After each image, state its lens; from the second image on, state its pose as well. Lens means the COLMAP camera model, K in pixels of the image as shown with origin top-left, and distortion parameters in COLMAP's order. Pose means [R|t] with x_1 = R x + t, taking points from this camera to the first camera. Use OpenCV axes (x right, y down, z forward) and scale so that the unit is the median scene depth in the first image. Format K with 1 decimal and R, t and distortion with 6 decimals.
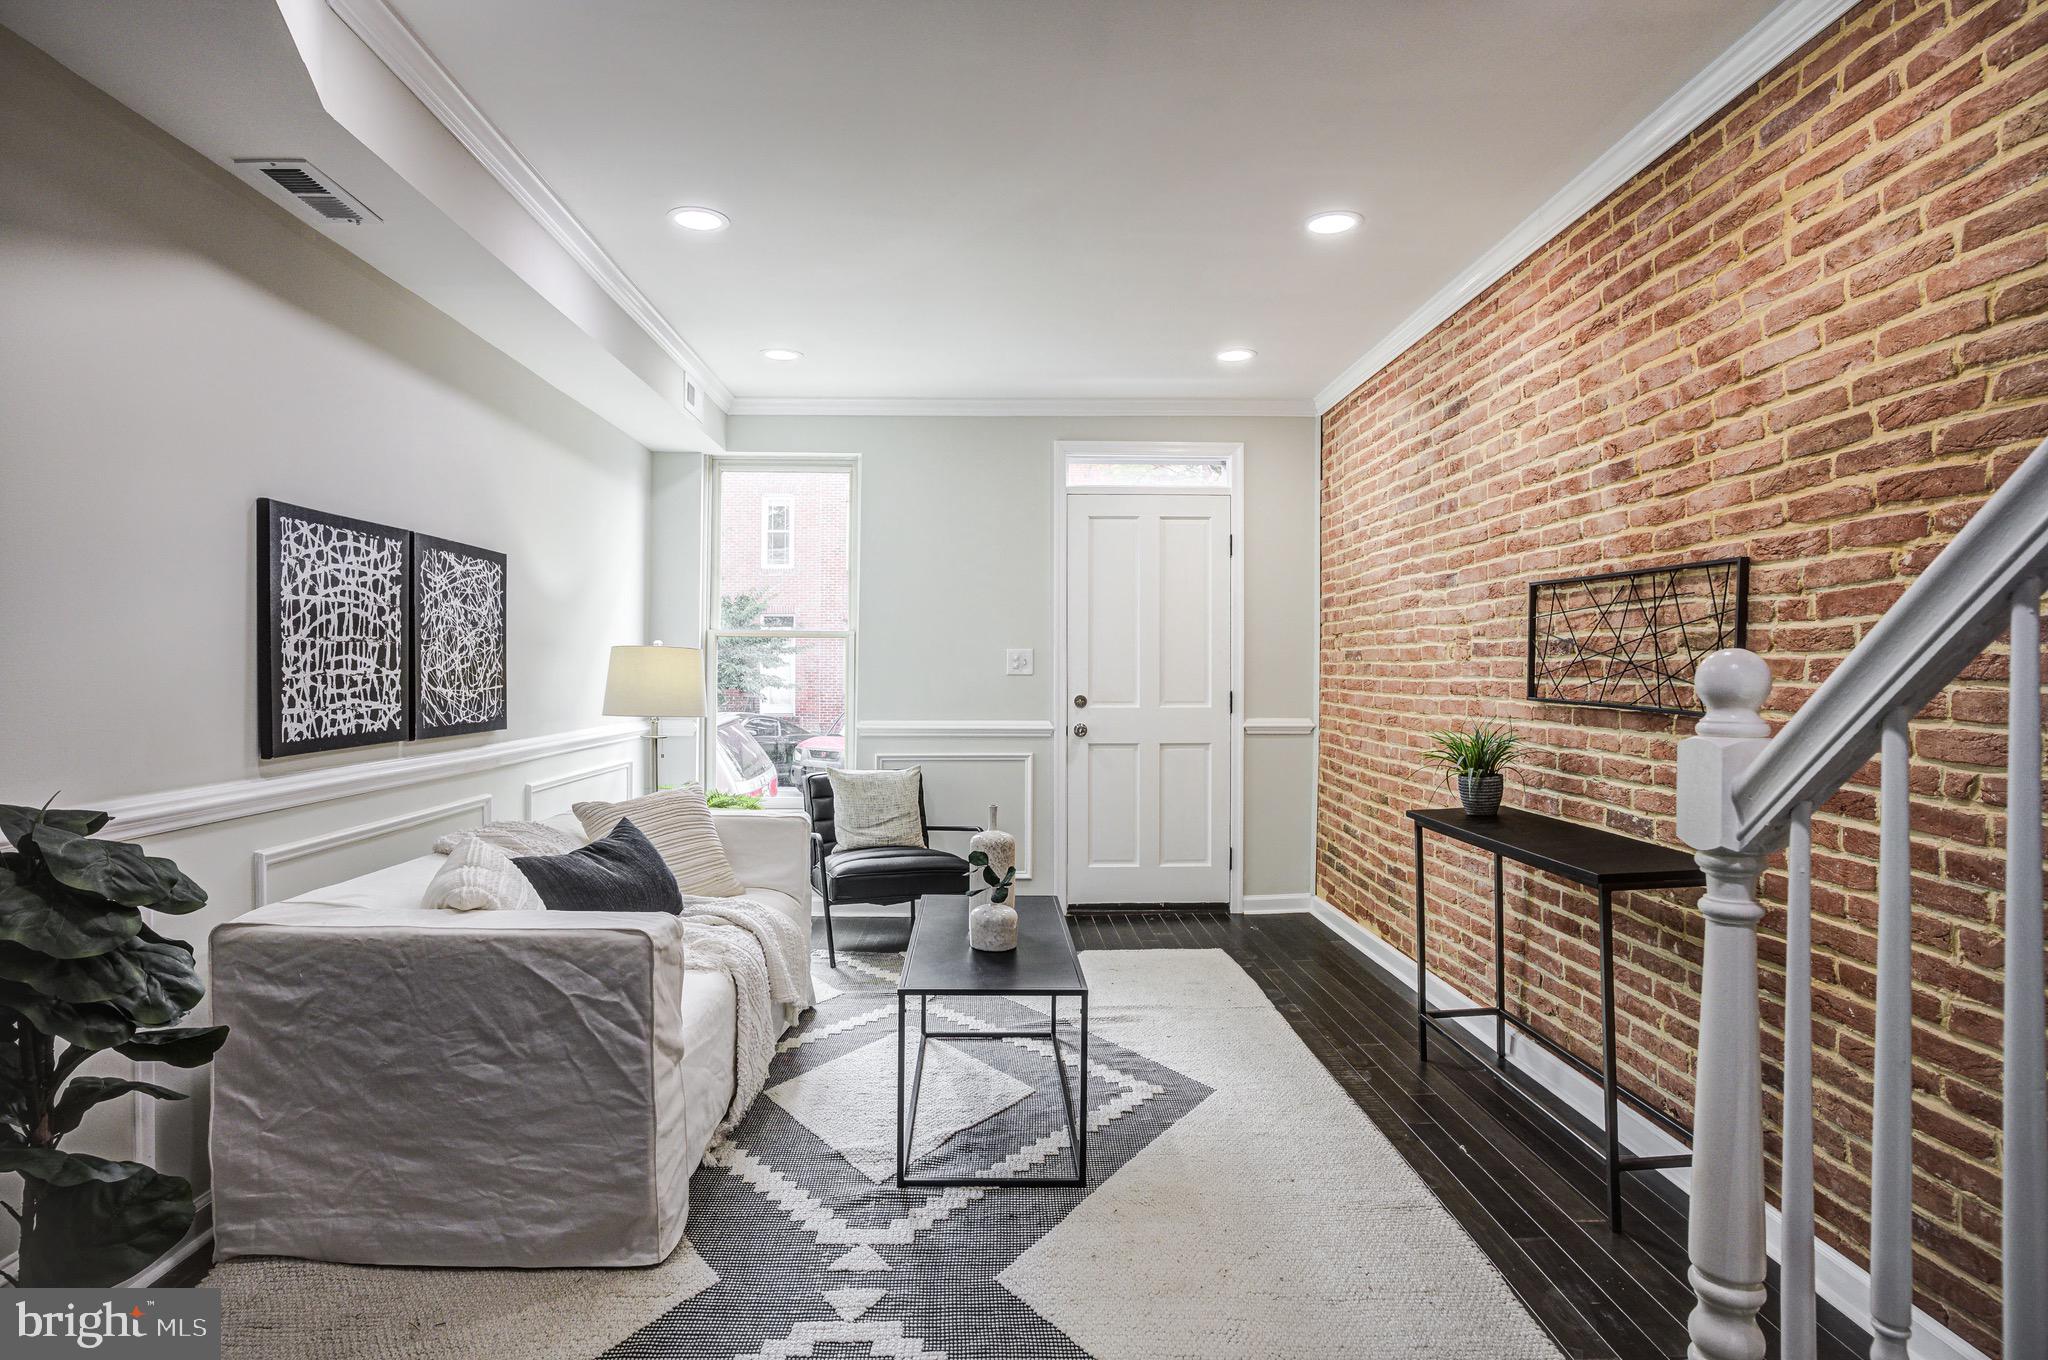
lens RADIAL K [[1091.6, 0, 1015.3], [0, 1091.6, 680.4], [0, 0, 1]] dist [-0.059540, 0.038108]
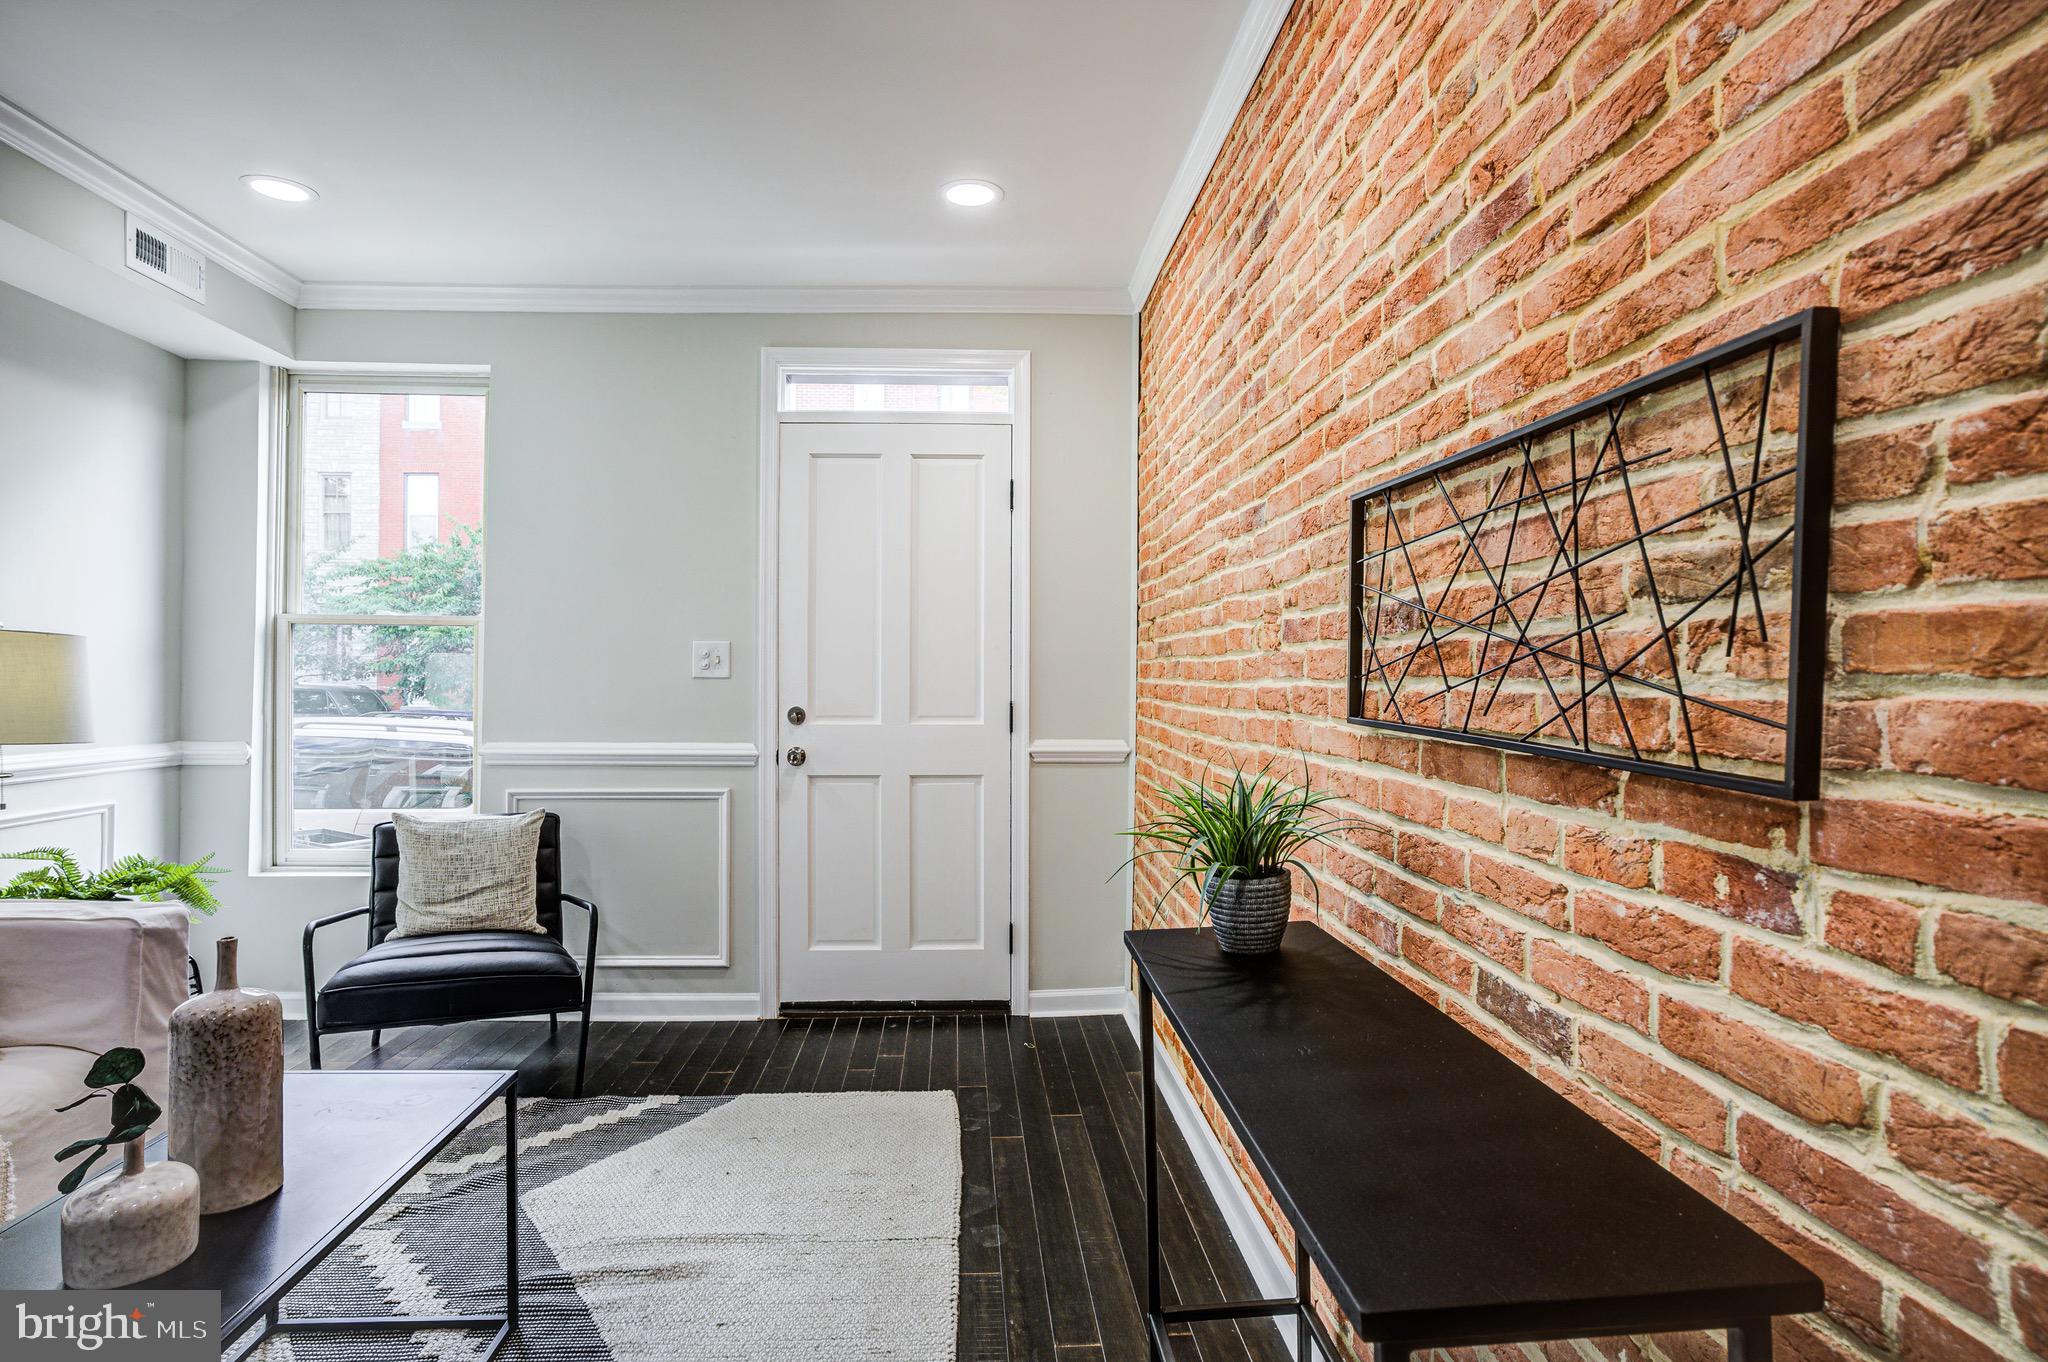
lens RADIAL K [[1091.6, 0, 1015.3], [0, 1091.6, 681.4], [0, 0, 1]] dist [-0.059540, 0.038108]
pose [[0.999689, 0.001203, 0.024899, 0.358361], [-0.001064, 0.999984, -0.005581, 0.001811], [-0.024906, 0.005553, 0.999674, 0.573302]]
